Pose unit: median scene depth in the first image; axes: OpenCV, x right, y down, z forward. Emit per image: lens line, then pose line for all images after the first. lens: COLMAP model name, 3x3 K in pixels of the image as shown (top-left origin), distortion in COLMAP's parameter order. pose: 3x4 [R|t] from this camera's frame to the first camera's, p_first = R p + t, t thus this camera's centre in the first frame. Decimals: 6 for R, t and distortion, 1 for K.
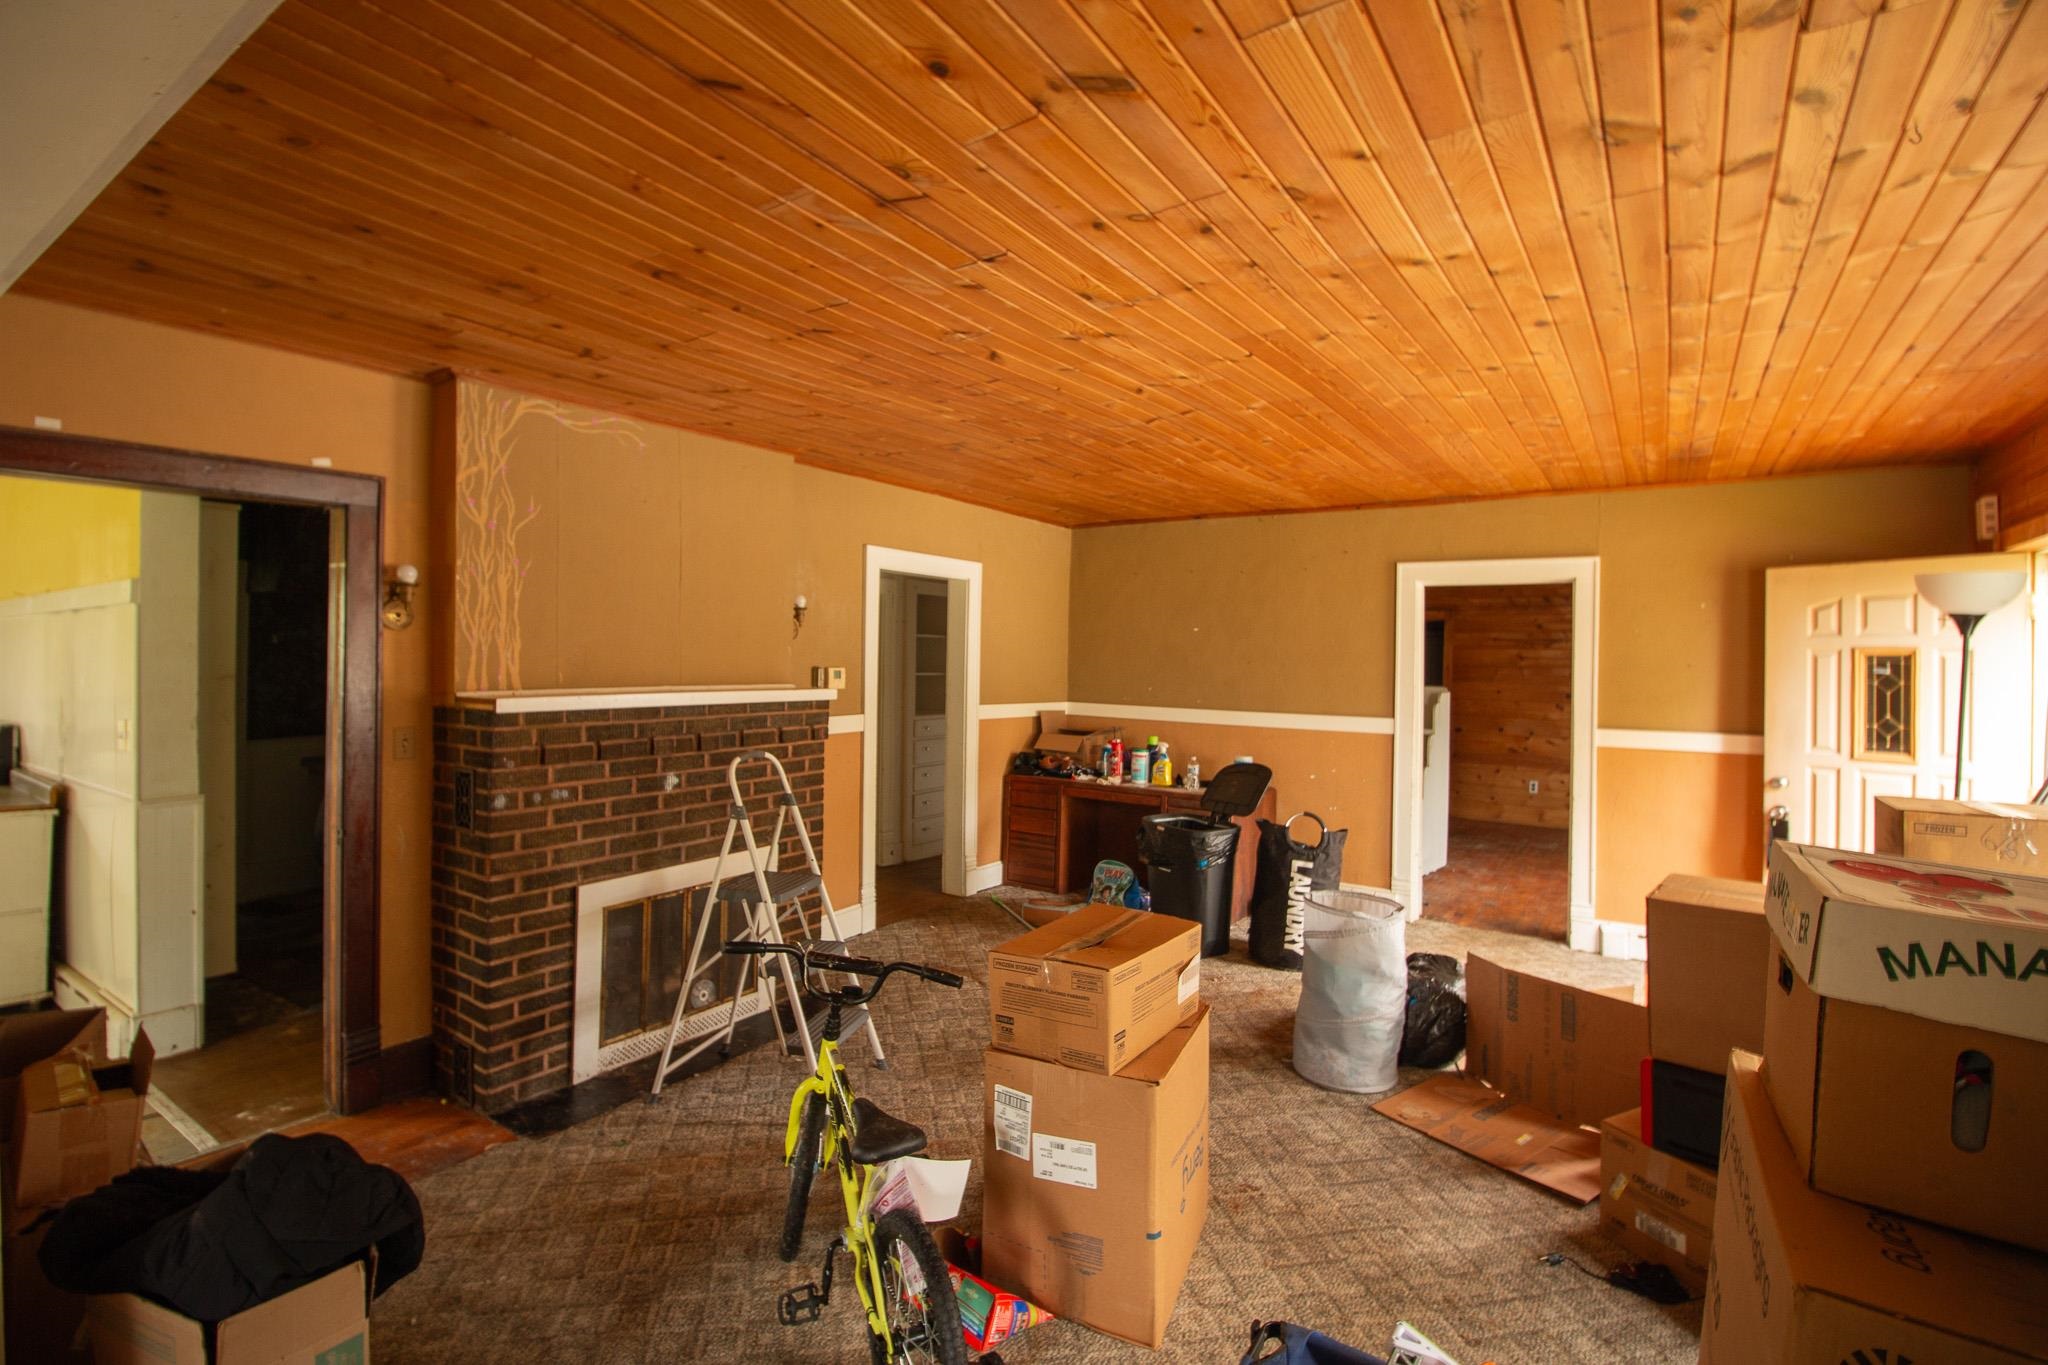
lens RADIAL K [[940.5, 0, 1008.9], [0, 940.5, 658.3], [0, 0, 1]] dist [0.000787, -0.012895]
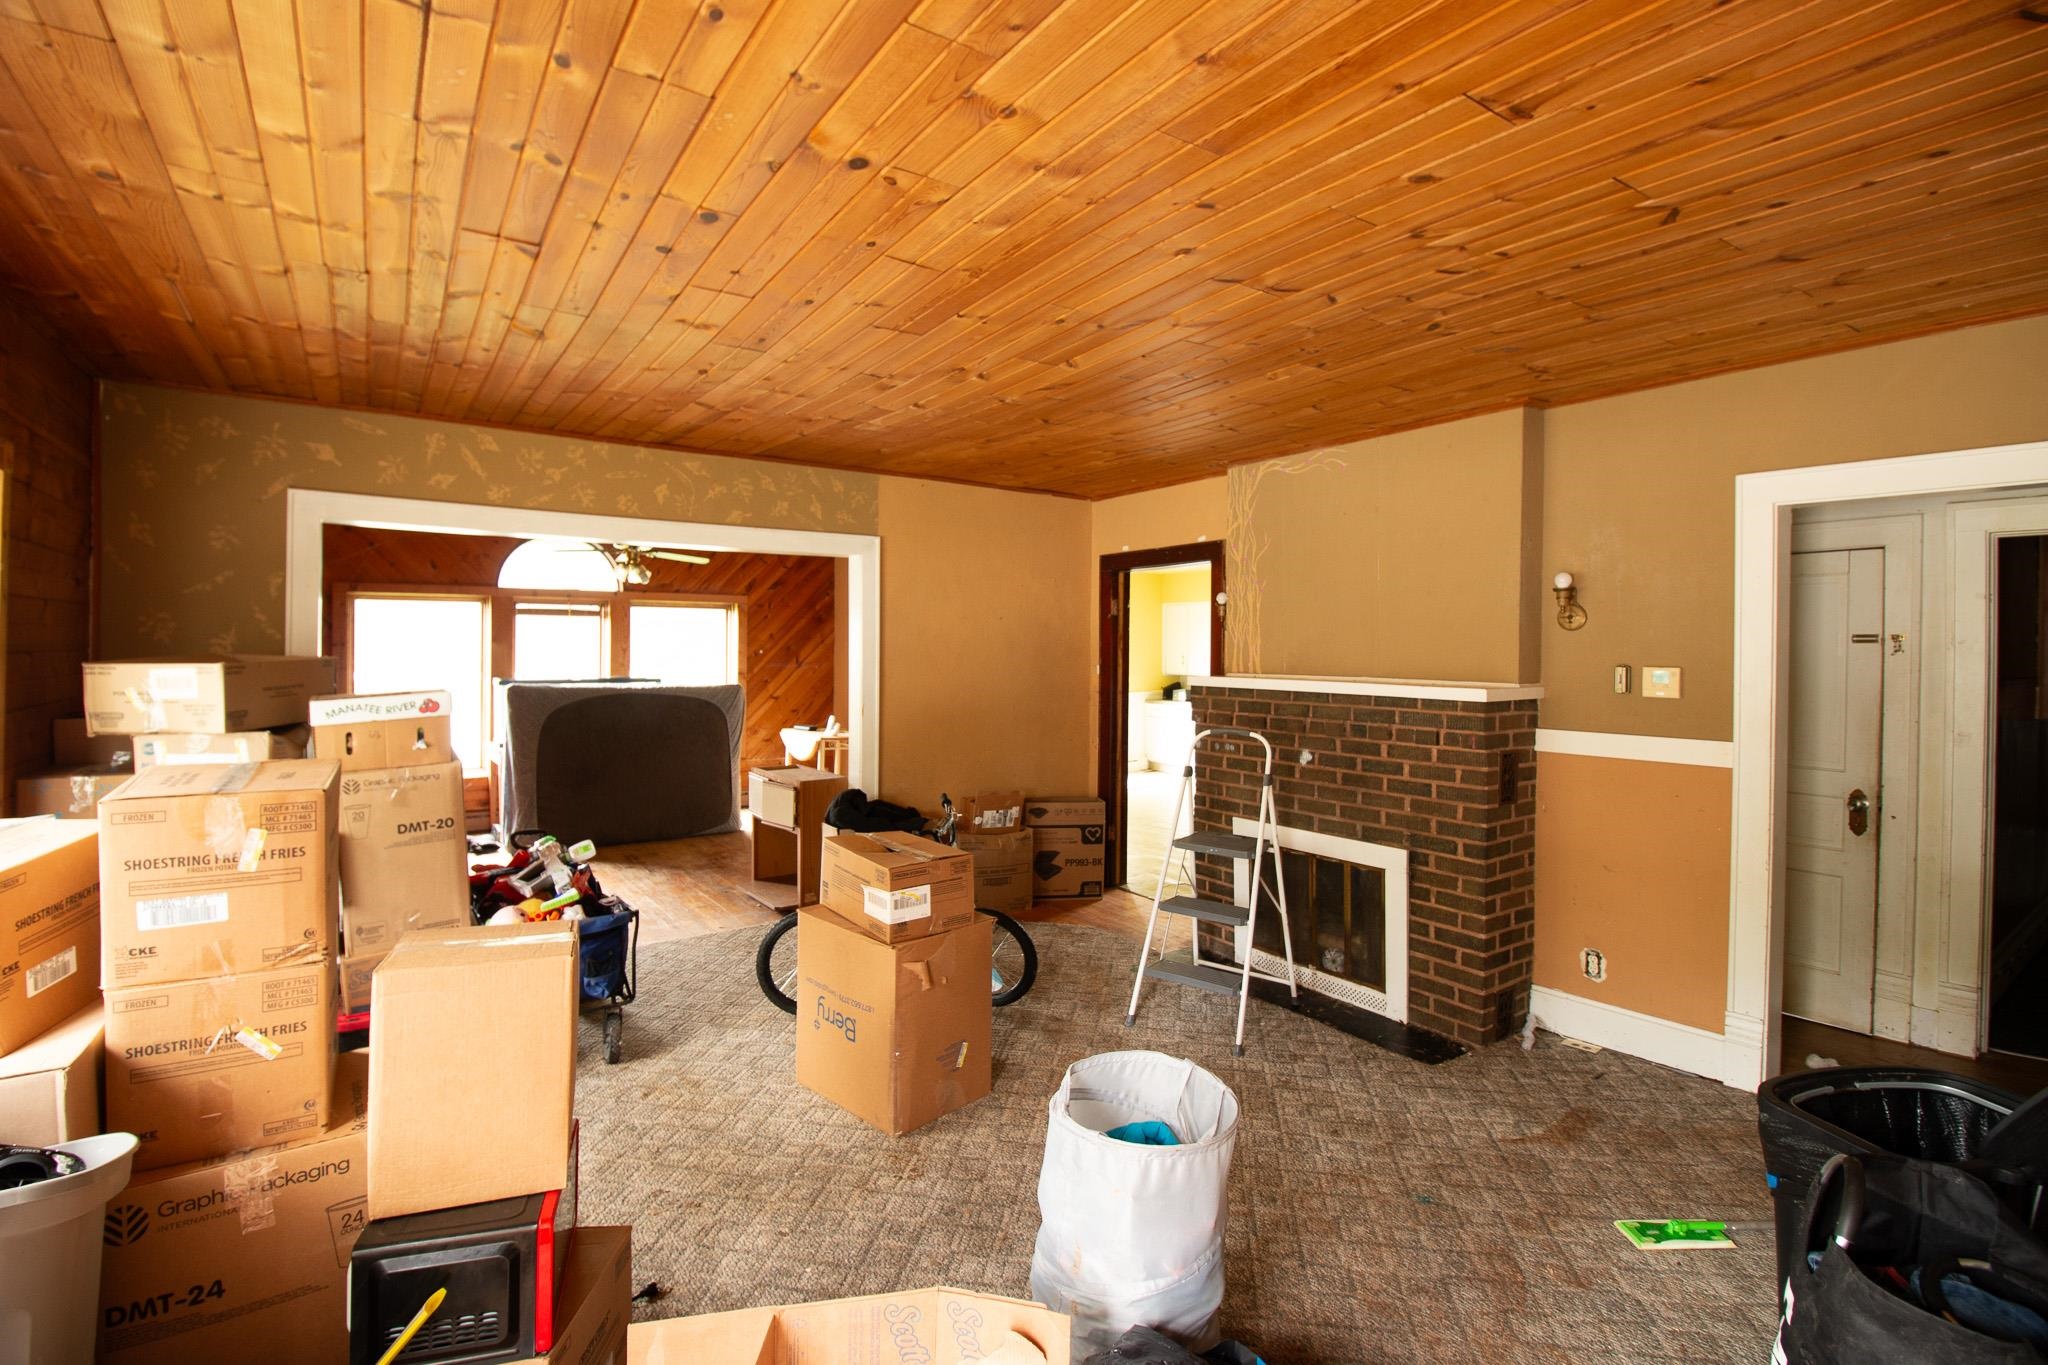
lens RADIAL K [[940.5, 0, 1008.9], [0, 940.5, 658.3], [0, 0, 1]] dist [0.000787, -0.012895]
pose [[-0.354210, -0.002815, -0.935162, 0.790559], [-0.015310, 0.999879, 0.002789, 0.010852], [0.935040, 0.015305, -0.354210, 0.986807]]
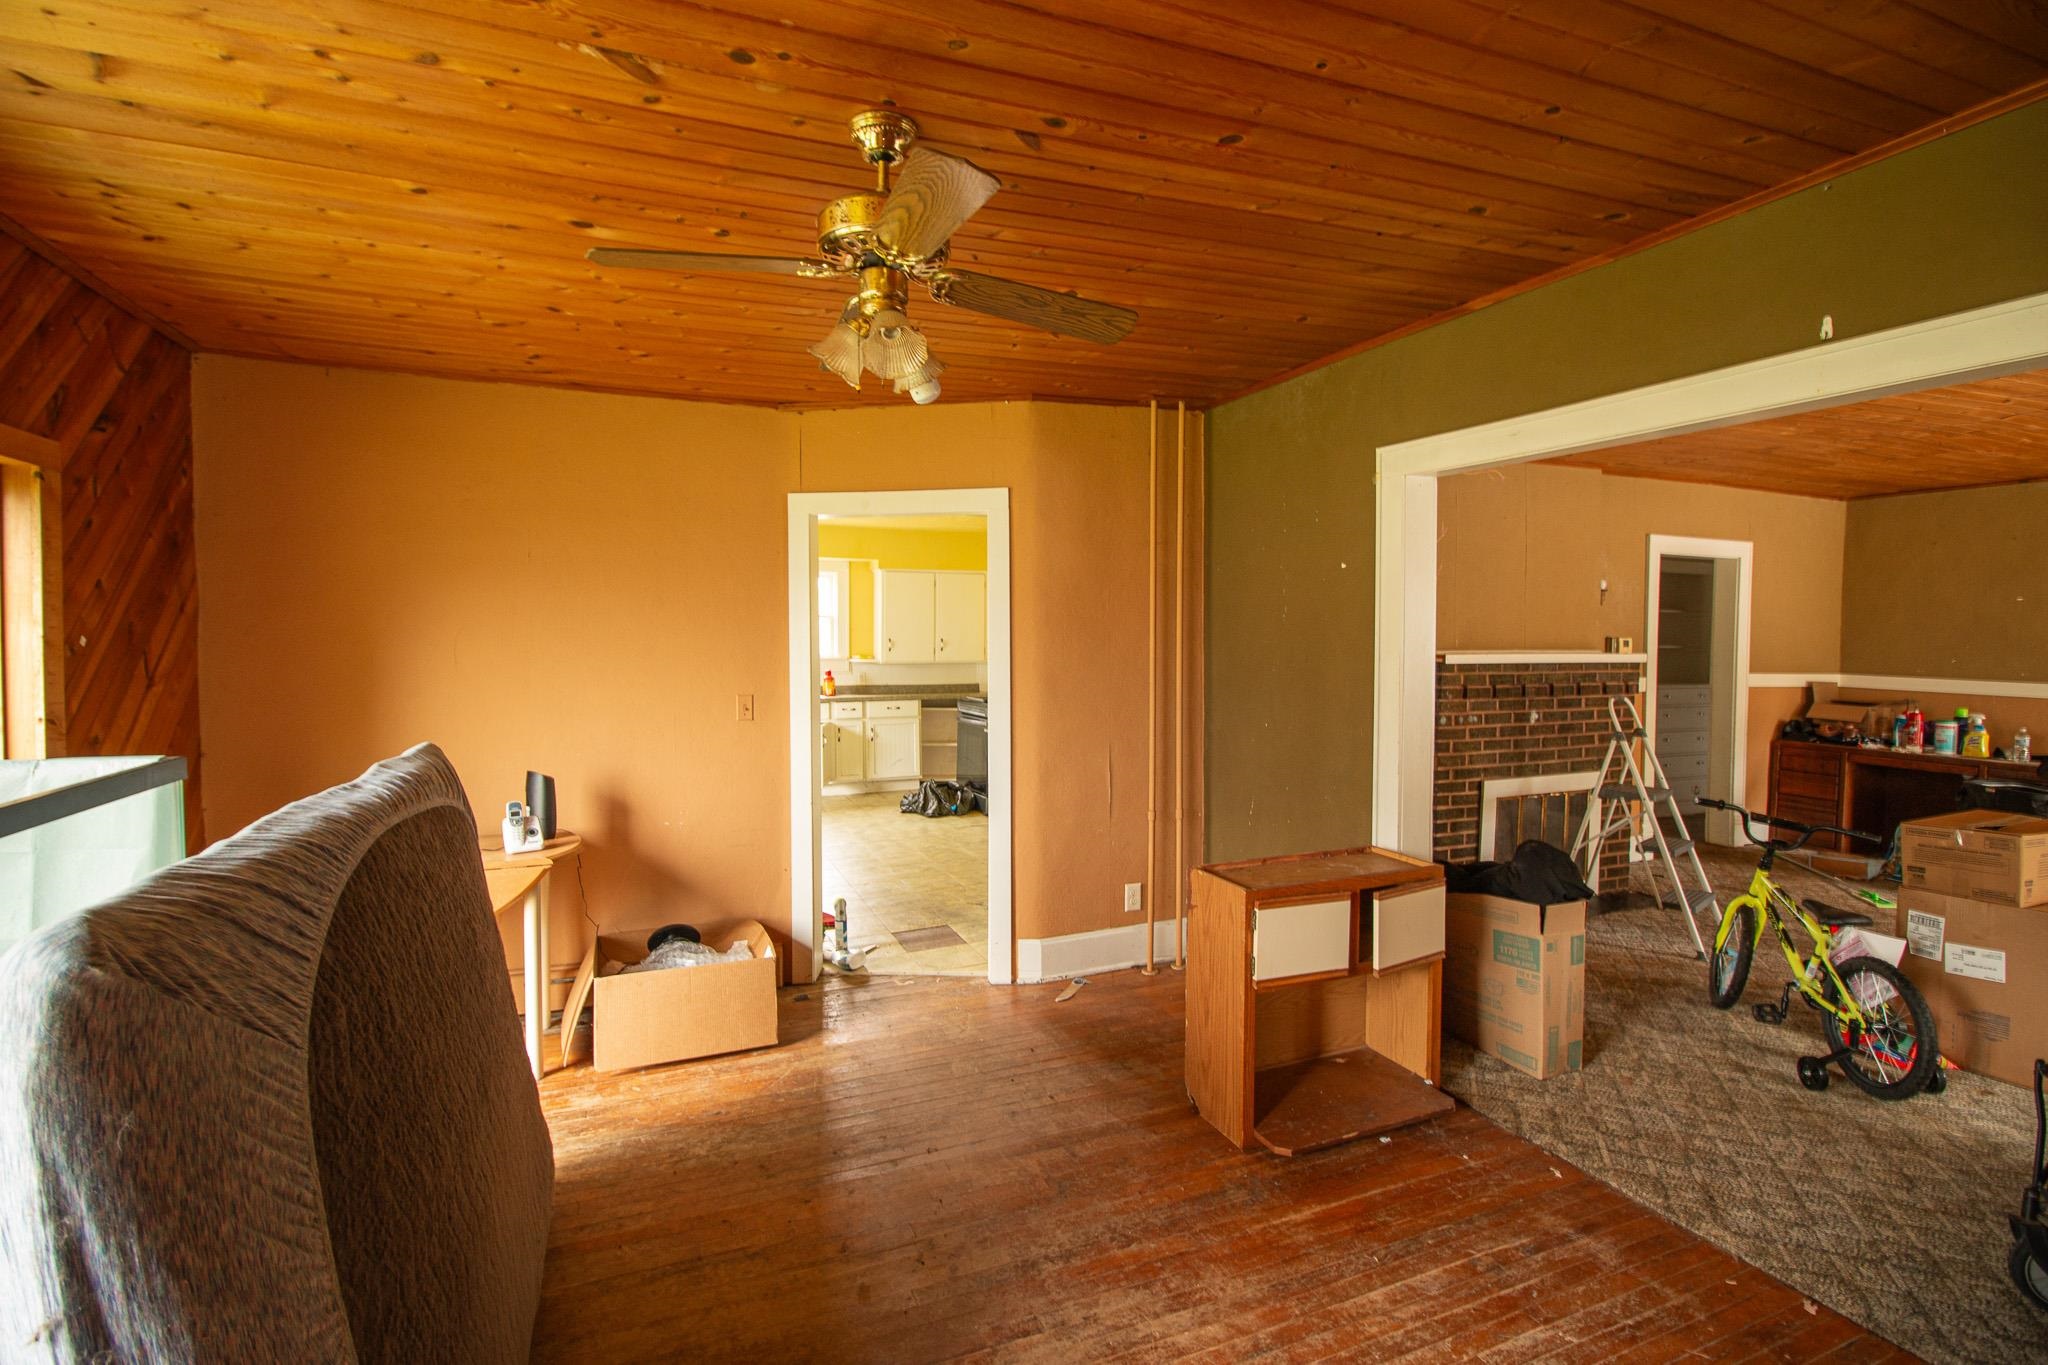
lens RADIAL K [[940.5, 0, 1008.9], [0, 940.5, 658.3], [0, 0, 1]] dist [0.000787, -0.012895]
pose [[0.832692, 0.008104, -0.553677, -0.217926], [0.003452, 0.999797, 0.019825, 0.012054], [0.553726, -0.018420, 0.832495, -0.560100]]
